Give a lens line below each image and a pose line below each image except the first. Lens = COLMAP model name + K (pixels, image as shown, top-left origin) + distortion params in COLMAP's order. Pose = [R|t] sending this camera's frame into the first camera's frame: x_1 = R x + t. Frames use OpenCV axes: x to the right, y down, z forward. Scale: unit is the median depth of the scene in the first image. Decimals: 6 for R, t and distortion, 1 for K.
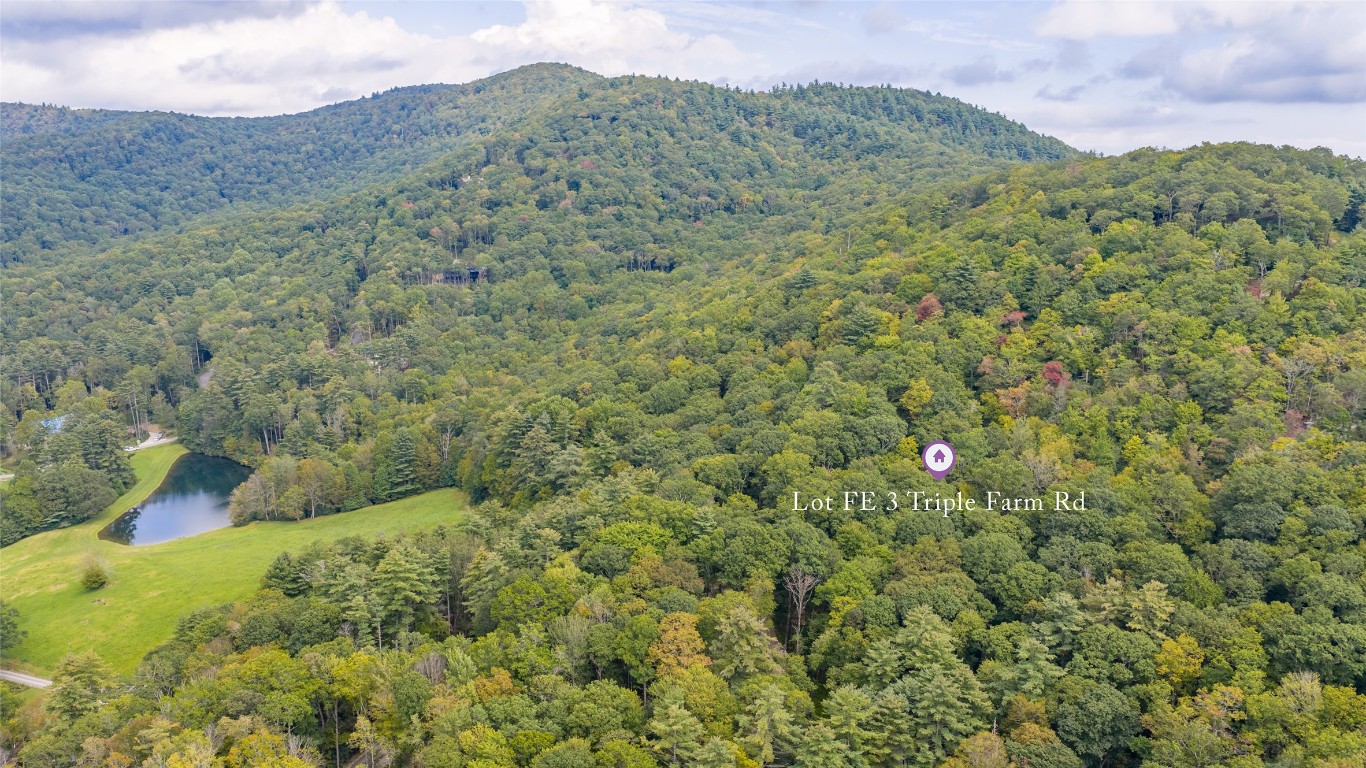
lens RADIAL K [[1064.3, 0, 683.0], [0, 1064.3, 384.0], [0, 0, 1]] dist [0.001330, -0.010665]
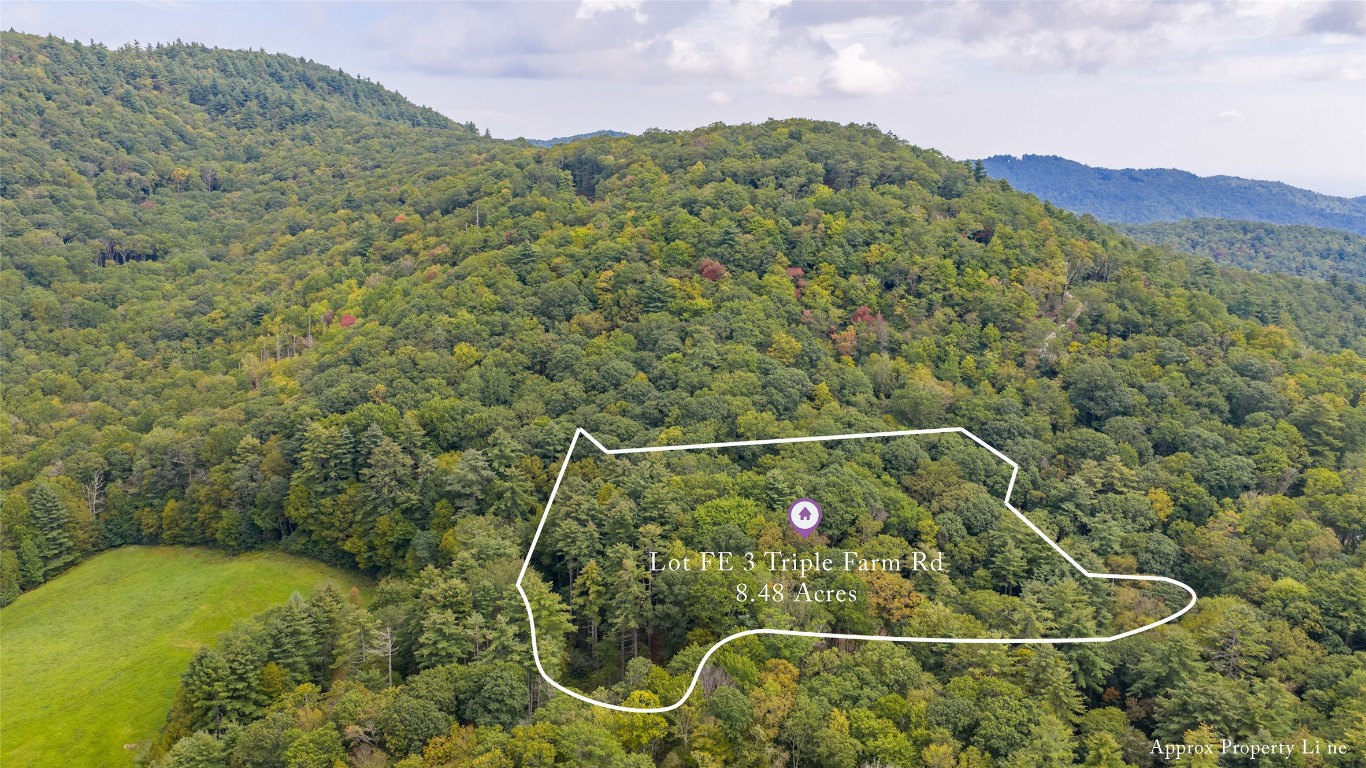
lens RADIAL K [[1064.3, 0, 683.0], [0, 1064.3, 384.0], [0, 0, 1]] dist [0.001330, -0.010665]
pose [[0.787122, -0.137403, 0.601298, -0.157065], [0.120790, 0.990334, 0.068183, -0.011786], [-0.604854, 0.018963, 0.796111, 0.052915]]
